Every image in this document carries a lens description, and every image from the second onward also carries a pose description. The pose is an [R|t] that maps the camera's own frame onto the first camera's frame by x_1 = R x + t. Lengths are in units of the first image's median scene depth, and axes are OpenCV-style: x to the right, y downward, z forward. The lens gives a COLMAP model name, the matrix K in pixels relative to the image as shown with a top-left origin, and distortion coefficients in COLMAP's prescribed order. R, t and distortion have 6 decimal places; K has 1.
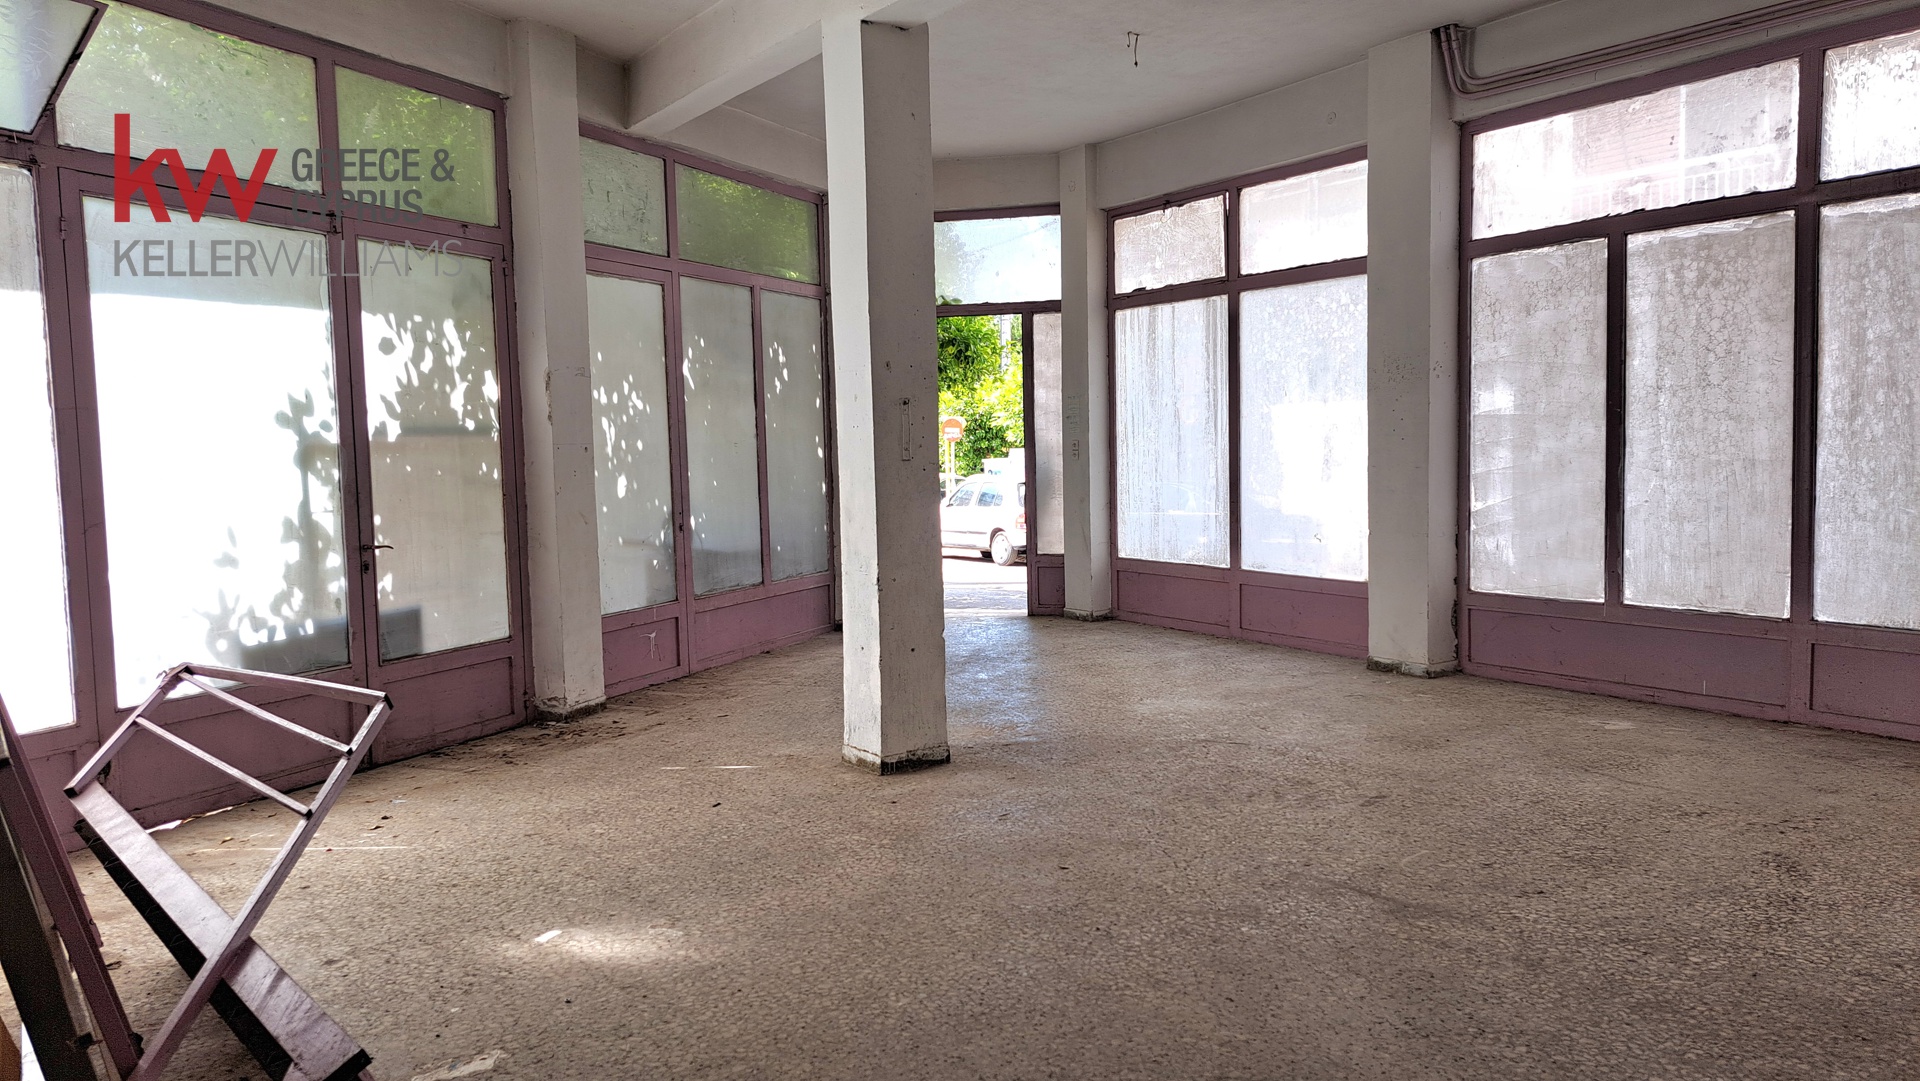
lens RADIAL K [[1364.6, 0, 989.5], [0, 1364.6, 536.6], [0, 0, 1]] dist [0.082034, -0.079165]
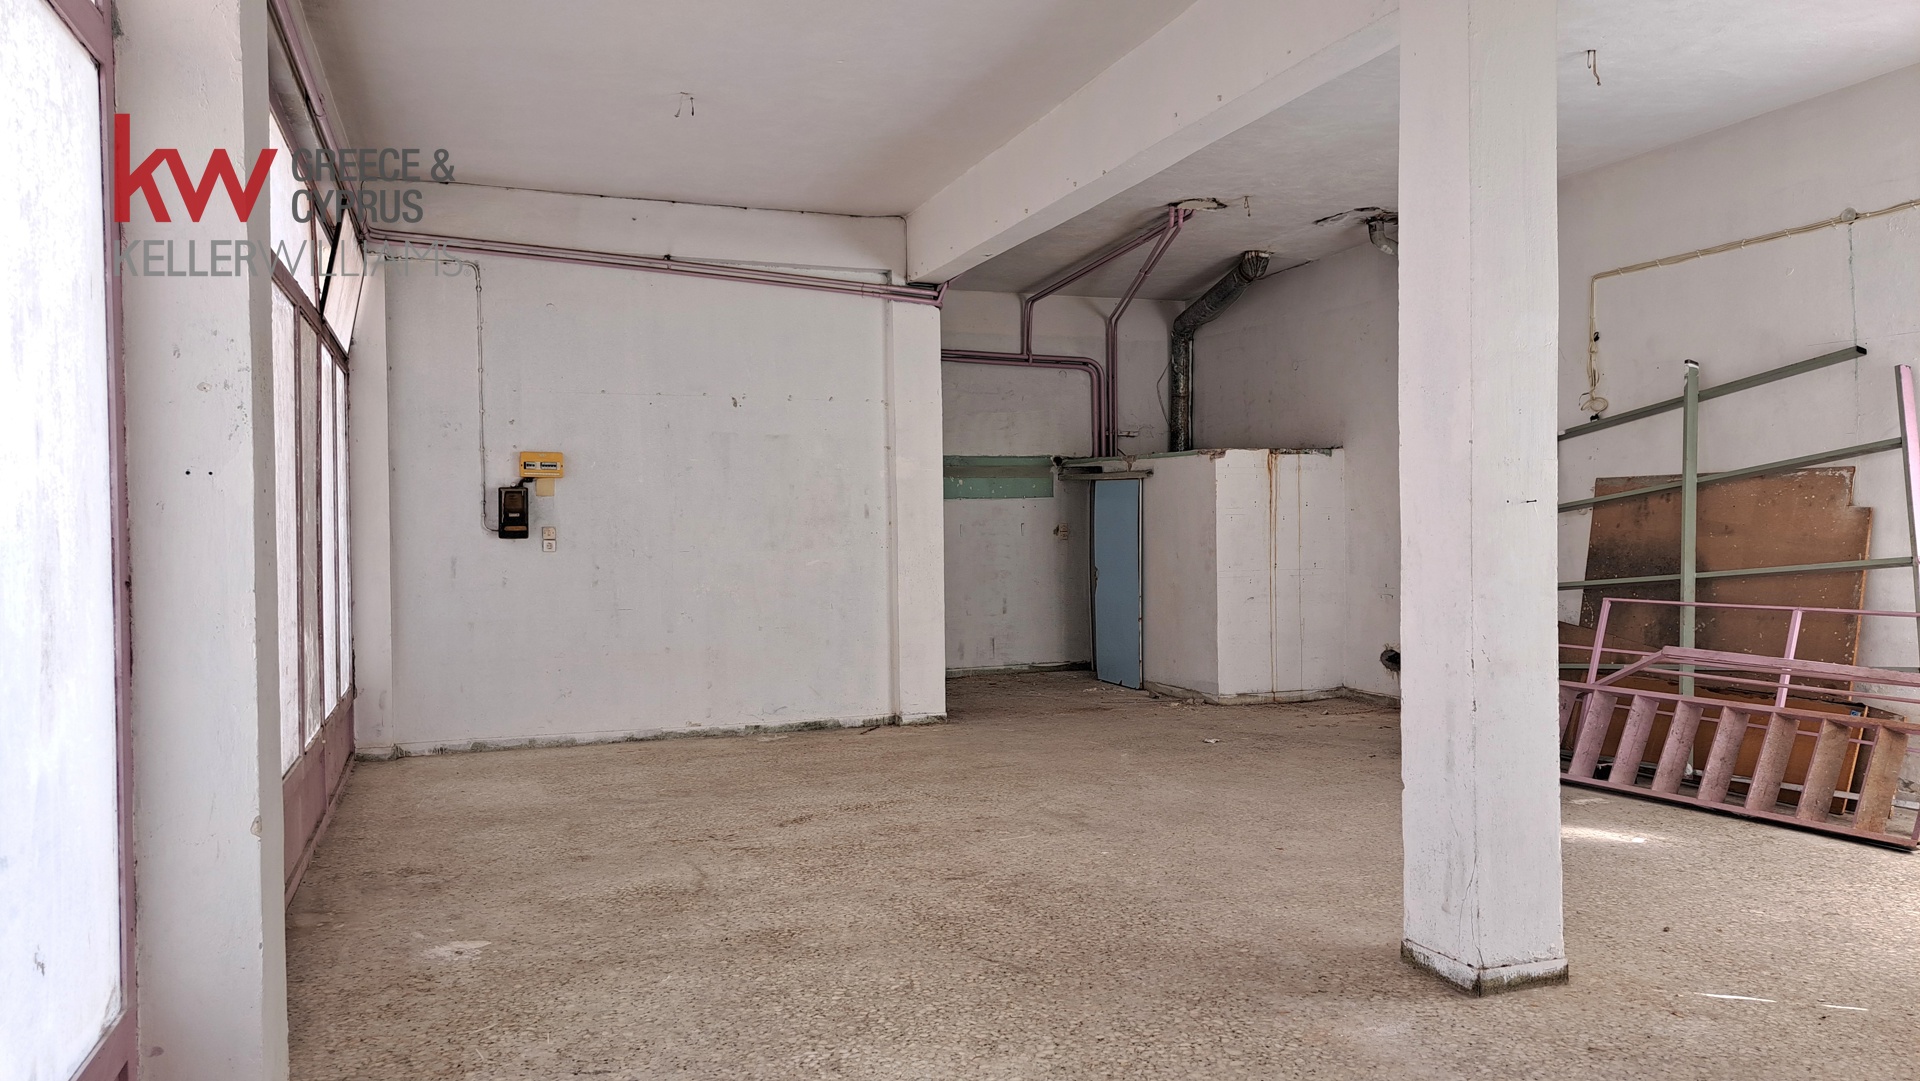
lens RADIAL K [[1364.6, 0, 989.5], [0, 1364.6, 536.6], [0, 0, 1]] dist [0.082034, -0.079165]
pose [[-0.971525, 0.030773, 0.234929, 0.003993], [0.049701, 0.995938, 0.075077, -0.115505], [-0.231665, 0.084615, -0.969109, 1.572119]]
